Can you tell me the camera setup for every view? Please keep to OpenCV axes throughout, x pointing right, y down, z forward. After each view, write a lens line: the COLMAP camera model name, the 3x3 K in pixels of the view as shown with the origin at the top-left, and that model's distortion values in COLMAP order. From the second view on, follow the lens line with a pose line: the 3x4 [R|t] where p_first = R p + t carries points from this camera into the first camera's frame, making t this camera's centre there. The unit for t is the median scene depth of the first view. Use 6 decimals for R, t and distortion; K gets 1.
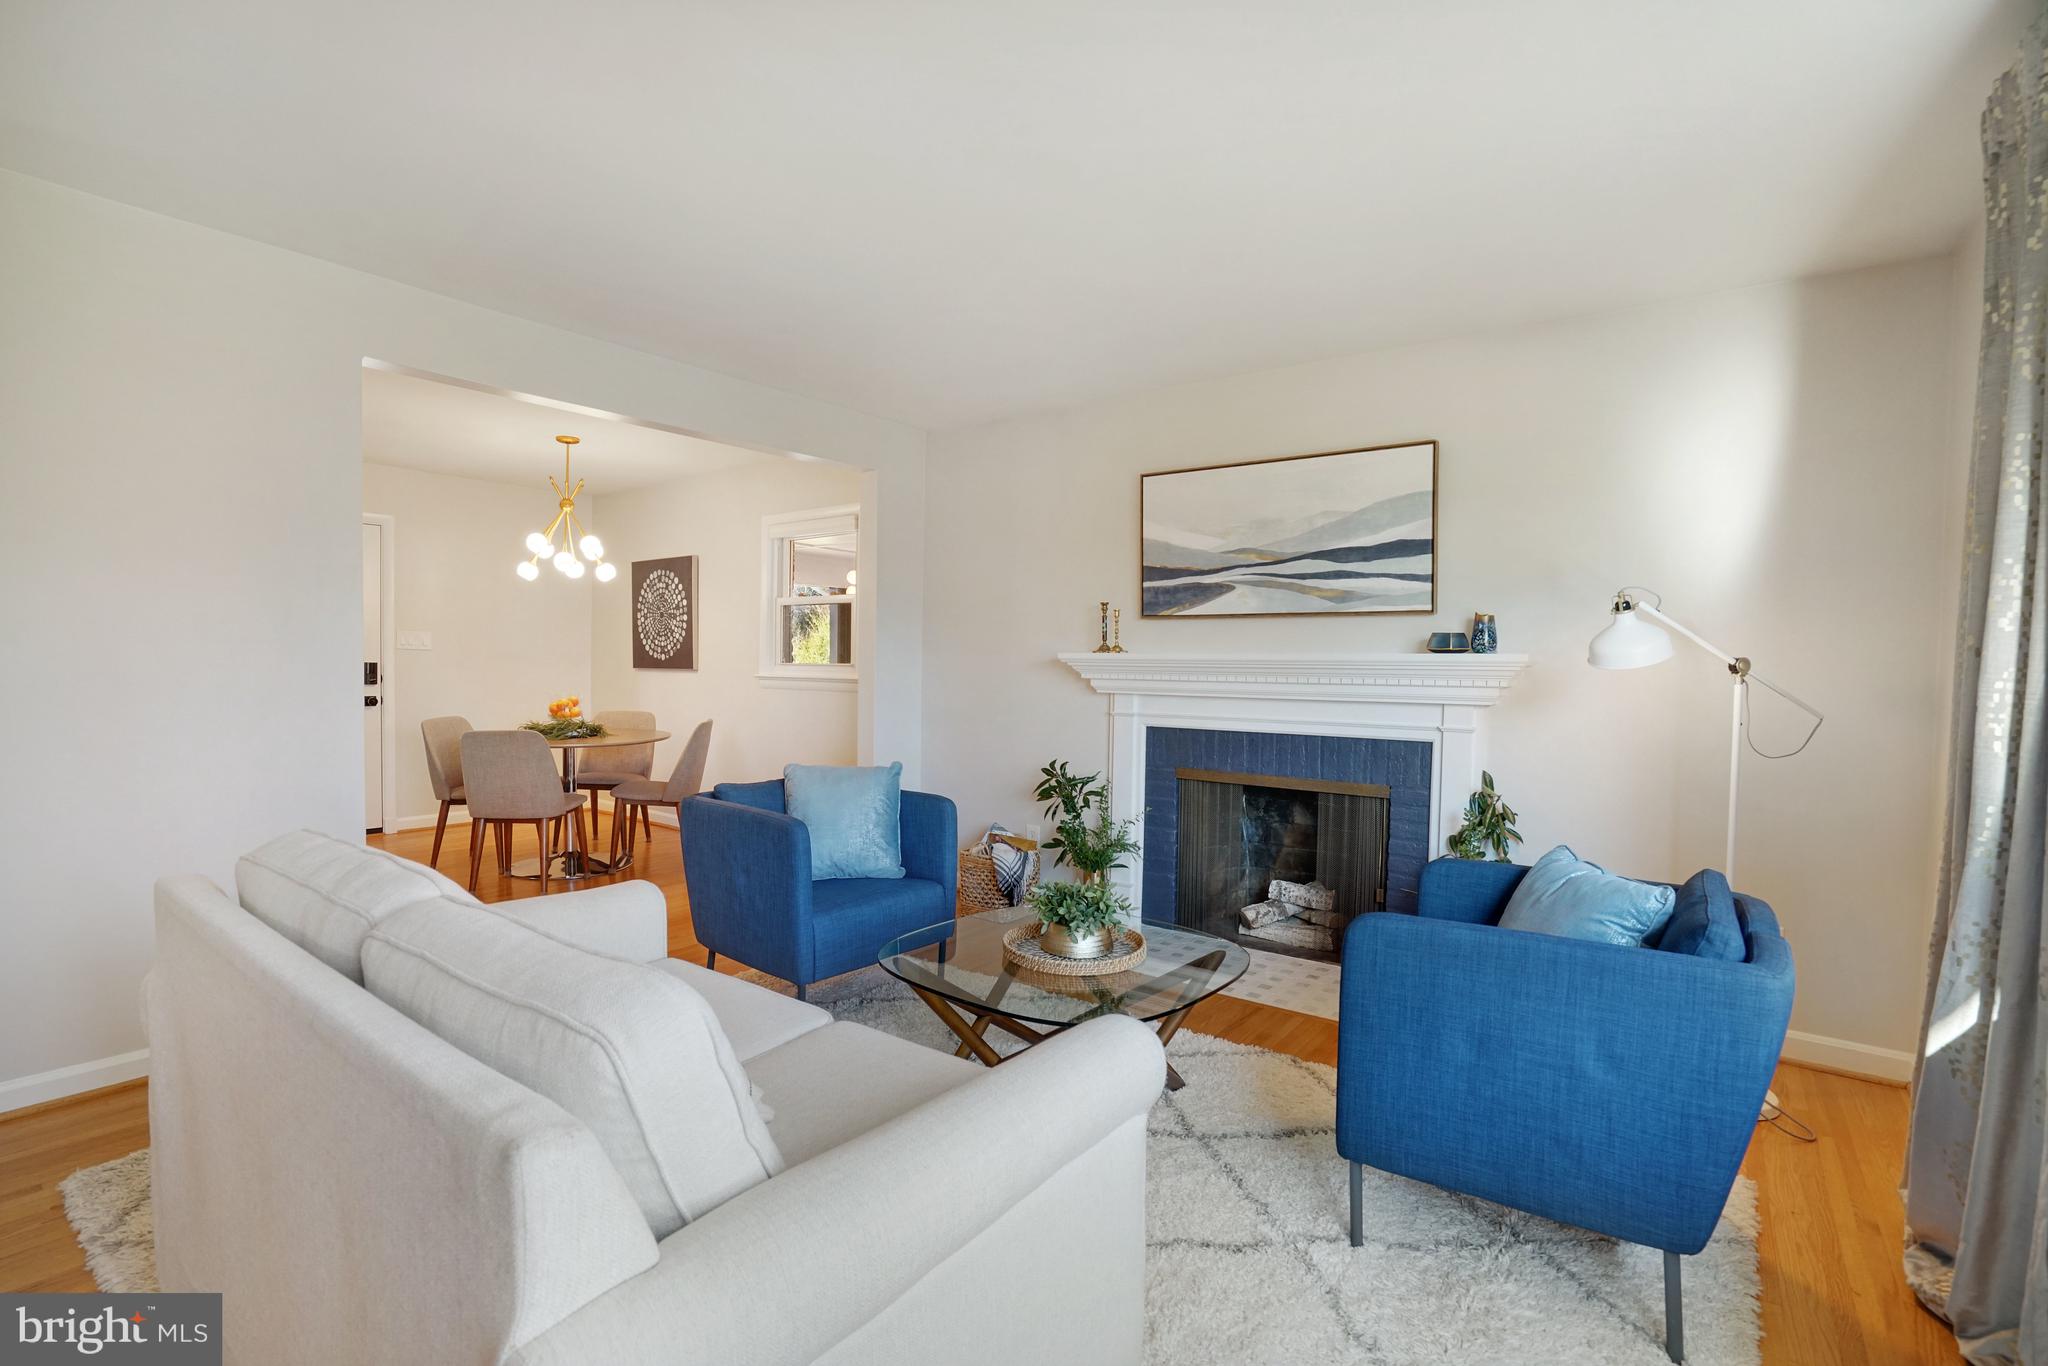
lens RADIAL K [[948.9, 0, 1005.8], [0, 948.9, 686.7], [0, 0, 1]] dist [-0.062852, 0.028371]
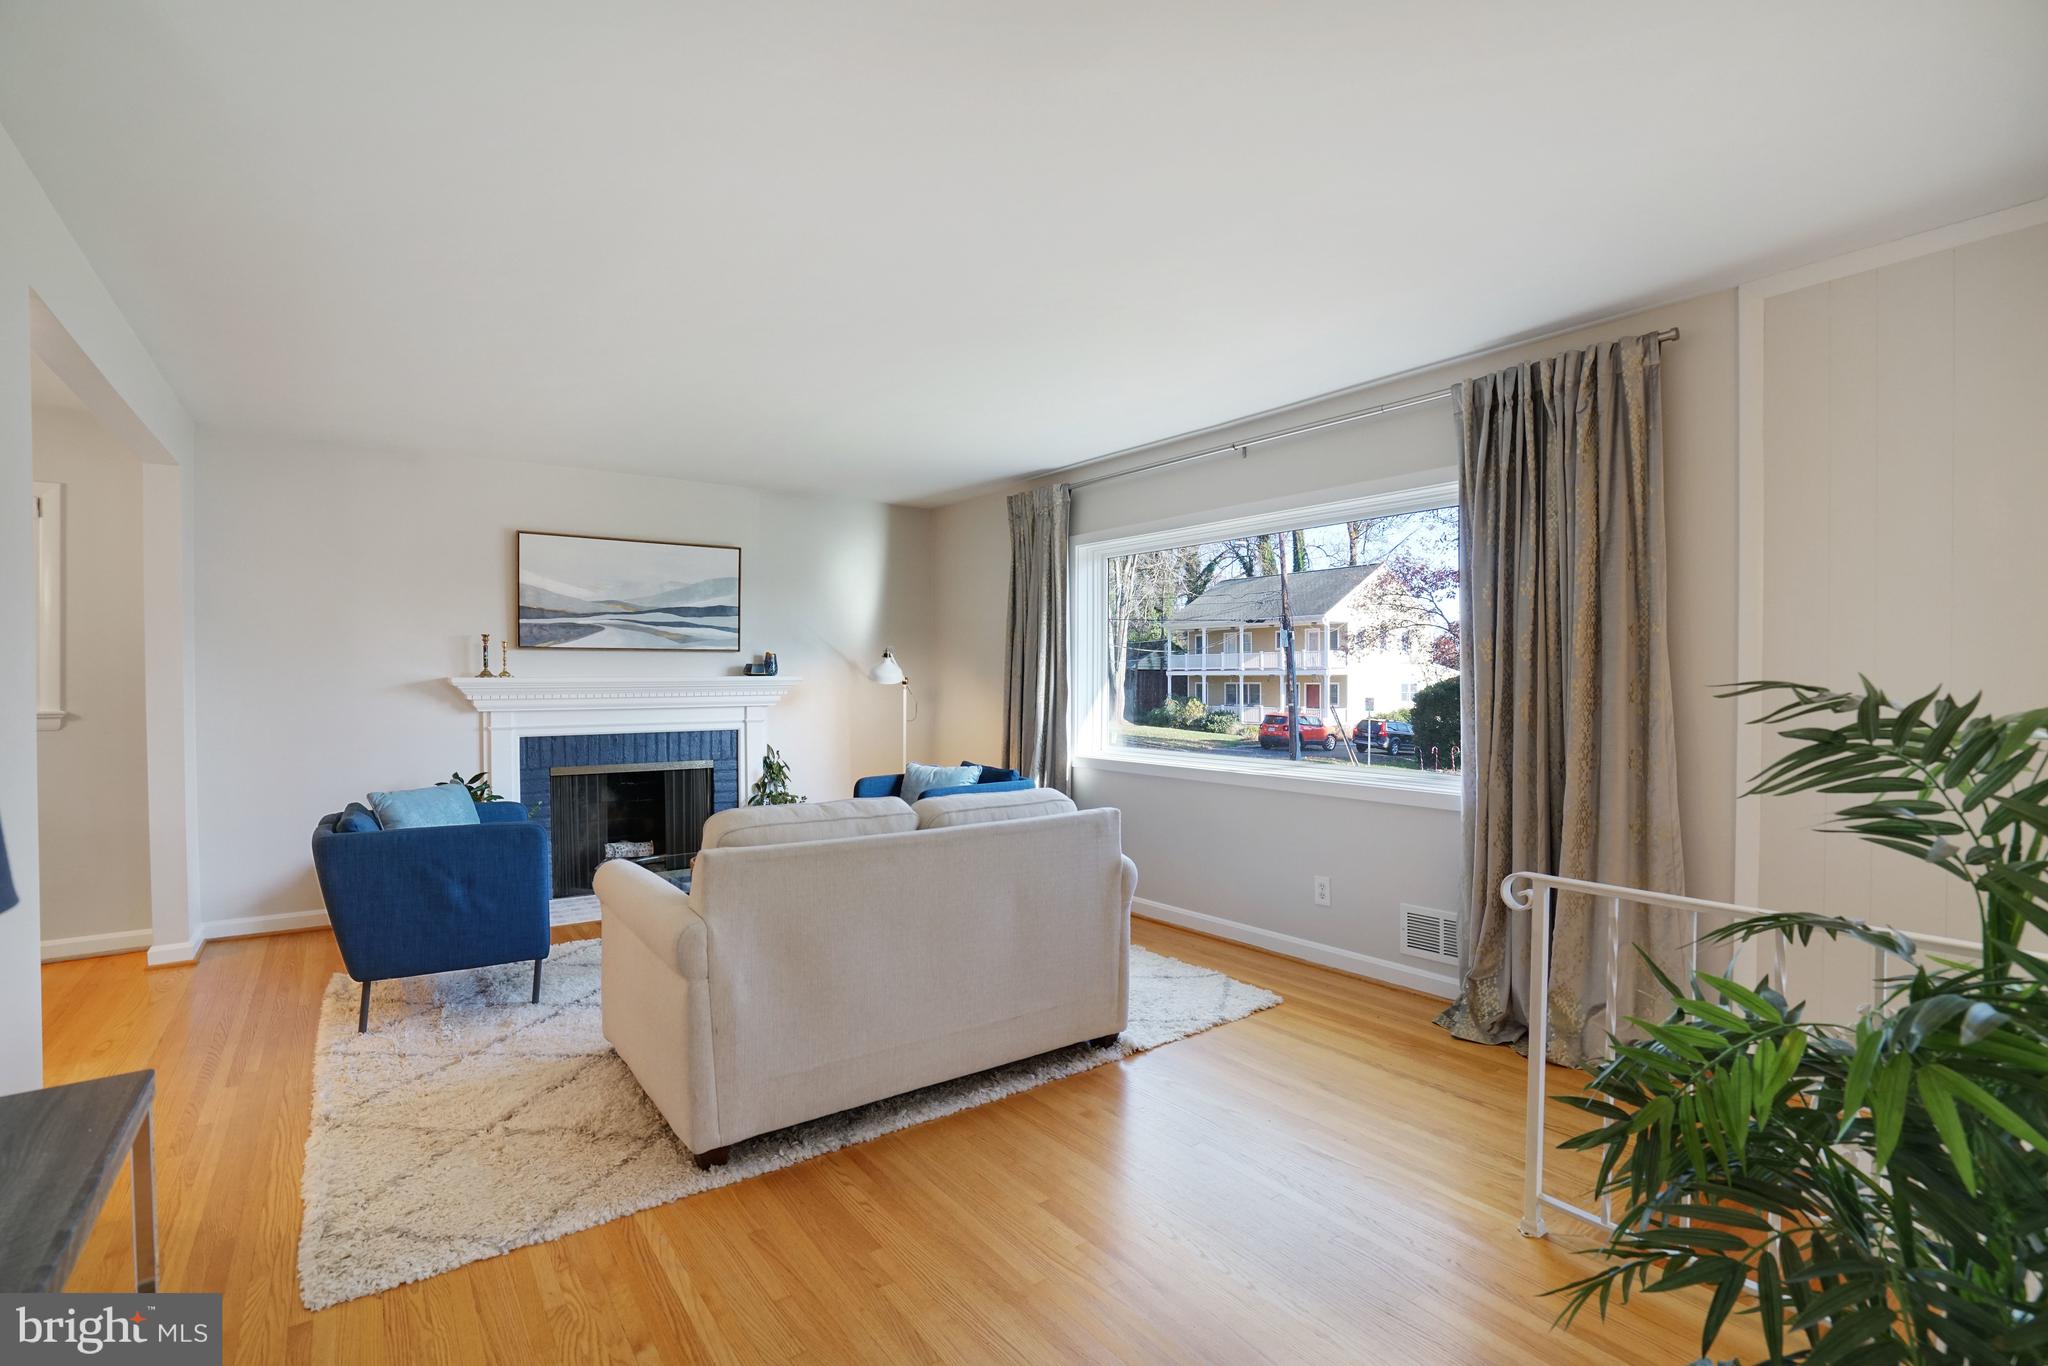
lens RADIAL K [[946.1, 0, 1013.6], [0, 946.1, 688.9], [0, 0, 1]] dist [-0.050202, 0.020415]
pose [[0.293537, -0.025962, 0.955595, -0.920177], [0.030294, 0.999382, 0.017846, -0.025907], [-0.955467, 0.023711, 0.294142, 0.048153]]
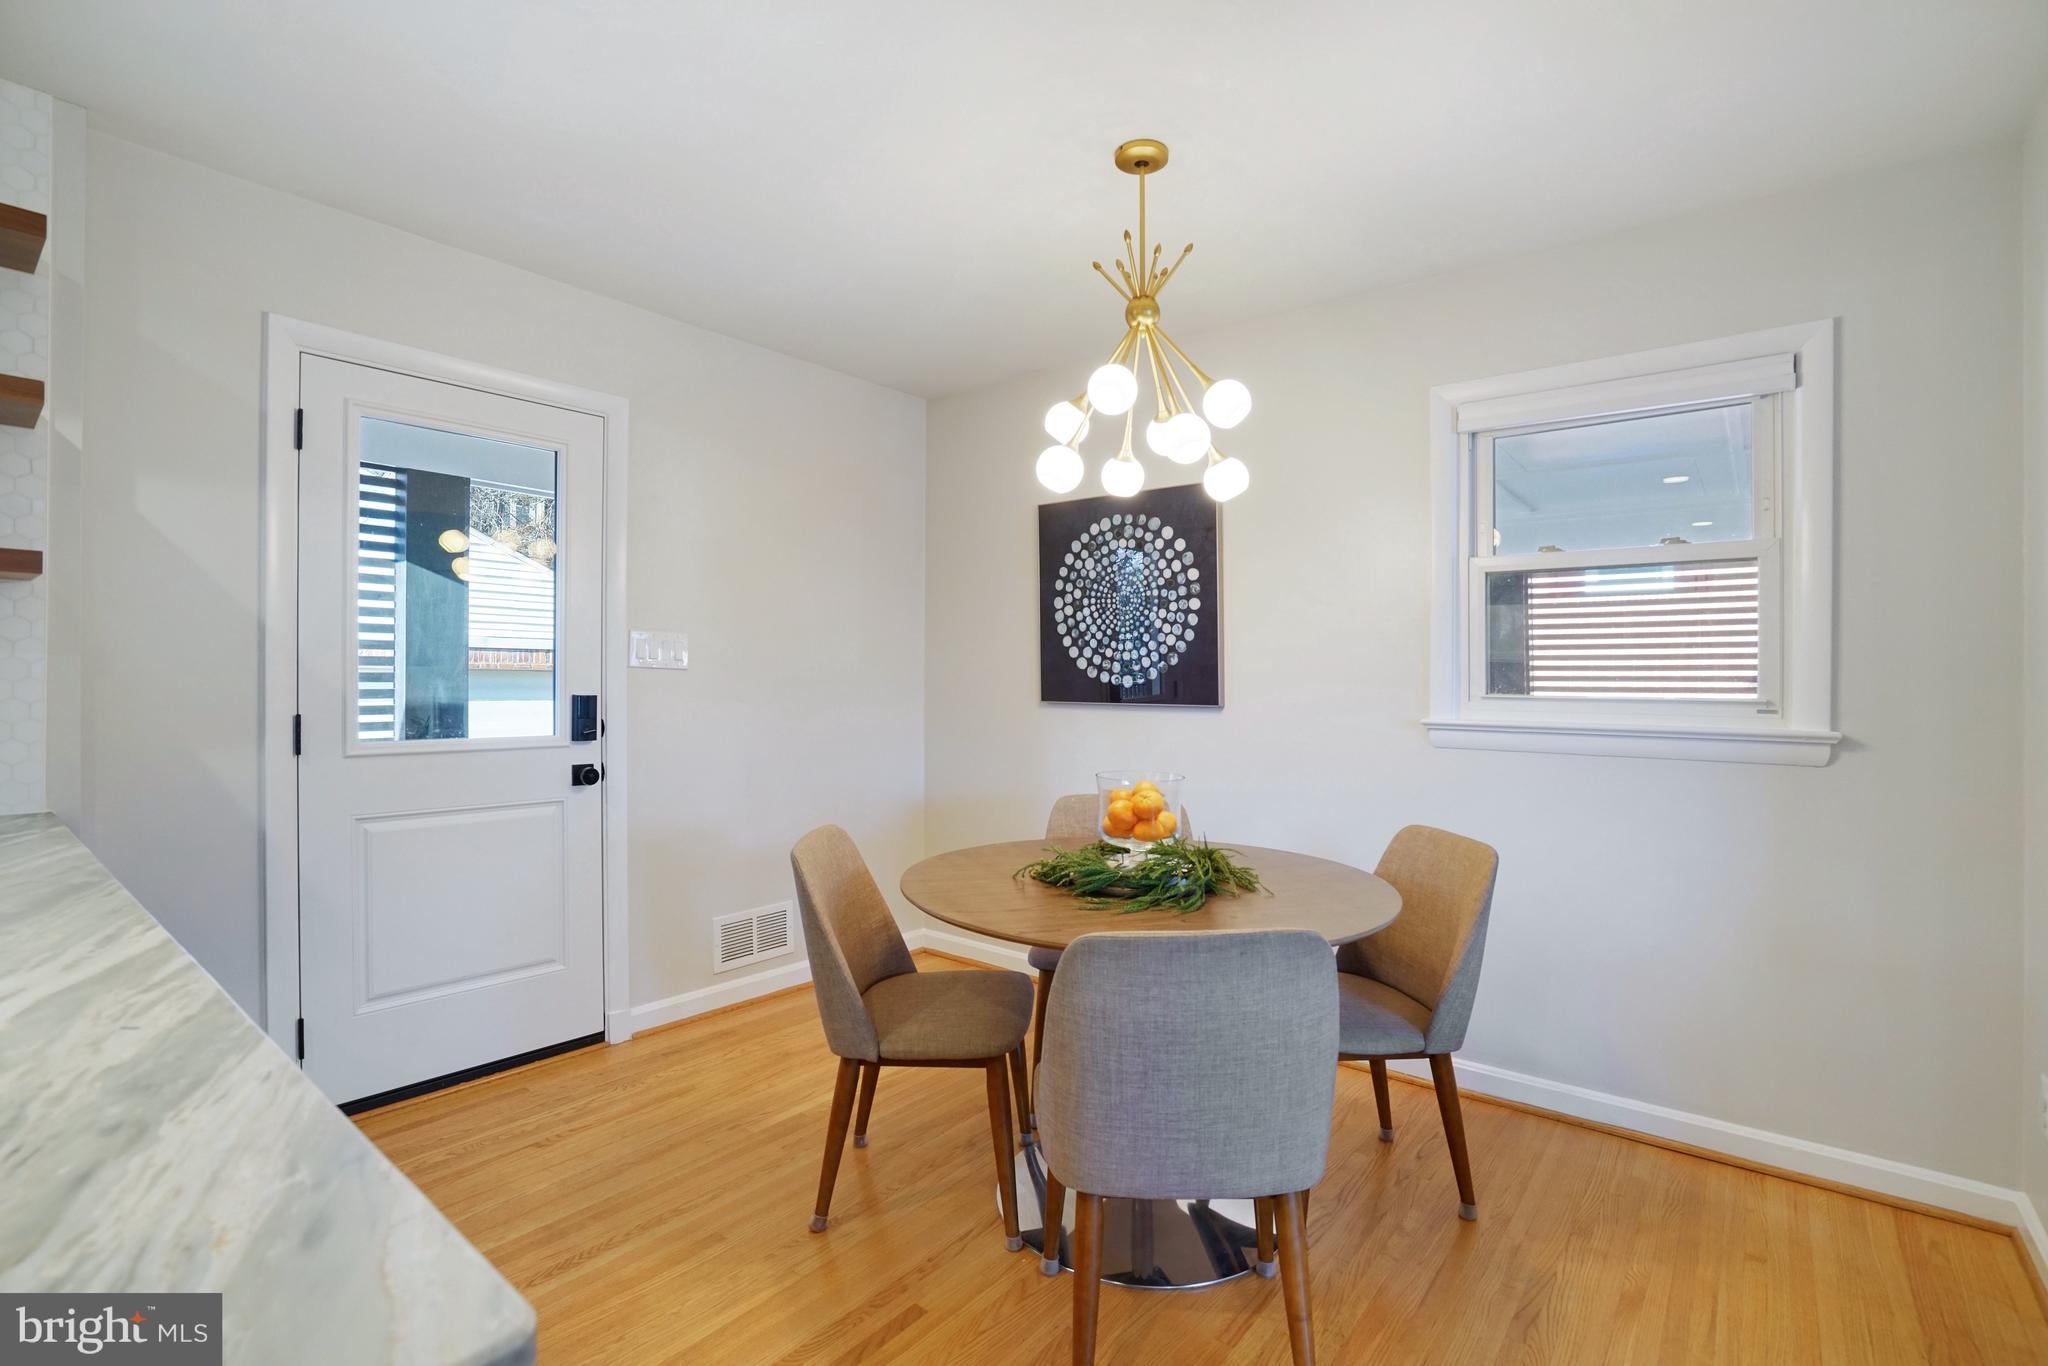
lens RADIAL K [[938.5, 0, 1019.9], [0, 938.5, 693.7], [0, 0, 1]] dist [-0.046201, 0.020743]
pose [[0.999672, -0.004199, -0.025274, -0.721193], [0.004017, 0.999966, -0.007234, -0.036794], [0.025303, 0.007130, 0.999654, 0.840165]]
